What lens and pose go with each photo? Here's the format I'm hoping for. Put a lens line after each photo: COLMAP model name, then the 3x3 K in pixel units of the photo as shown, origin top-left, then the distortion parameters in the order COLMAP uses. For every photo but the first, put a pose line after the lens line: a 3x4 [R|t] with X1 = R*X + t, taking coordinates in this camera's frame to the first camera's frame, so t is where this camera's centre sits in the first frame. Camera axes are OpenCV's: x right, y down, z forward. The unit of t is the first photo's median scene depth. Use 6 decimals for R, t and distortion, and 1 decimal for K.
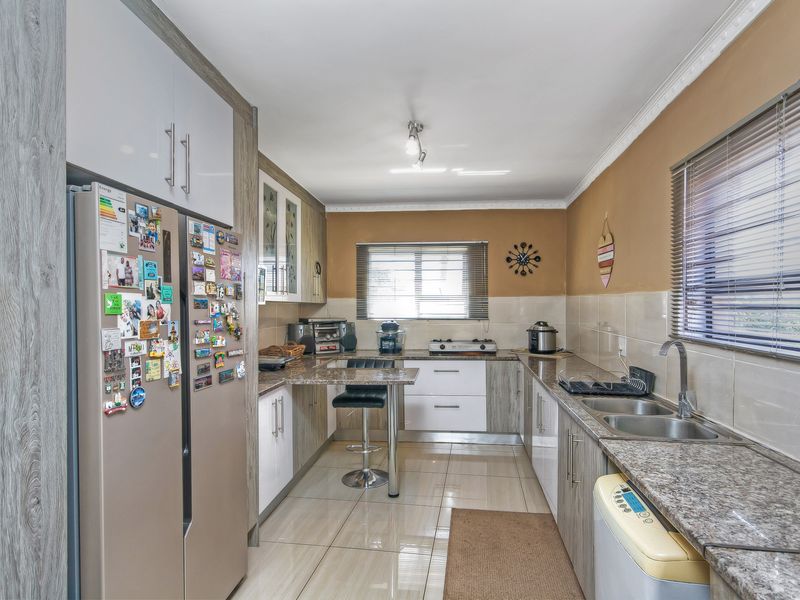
lens RADIAL K [[423.8, 0, 405.5], [0, 423.8, 300.8], [0, 0, 1]] dist [0.005803, -0.000373]
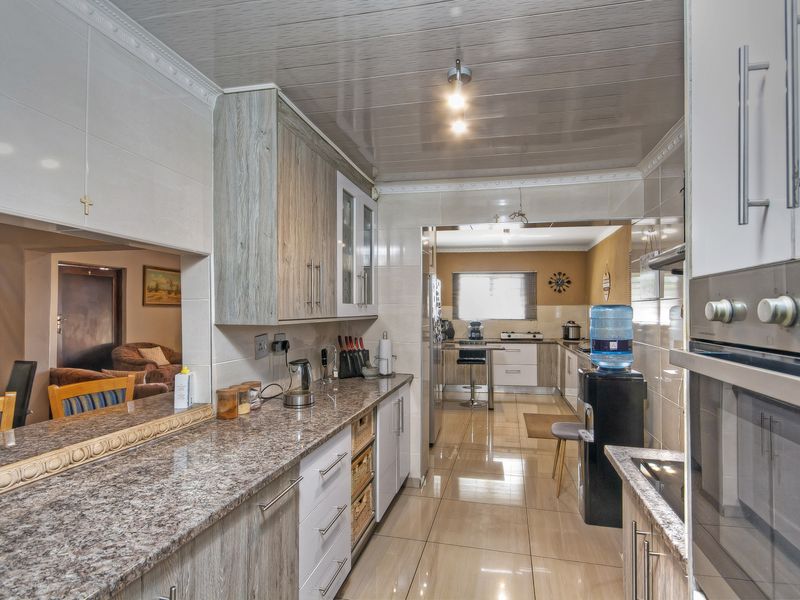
lens RADIAL K [[423.8, 0, 397.2], [0, 423.8, 304.1], [0, 0, 1]] dist [0.005803, -0.000373]
pose [[0.996231, 0.004109, -0.086647, -0.201754], [-0.004517, 0.999980, -0.004514, -0.006399], [0.086626, 0.004888, 0.996229, -0.673738]]
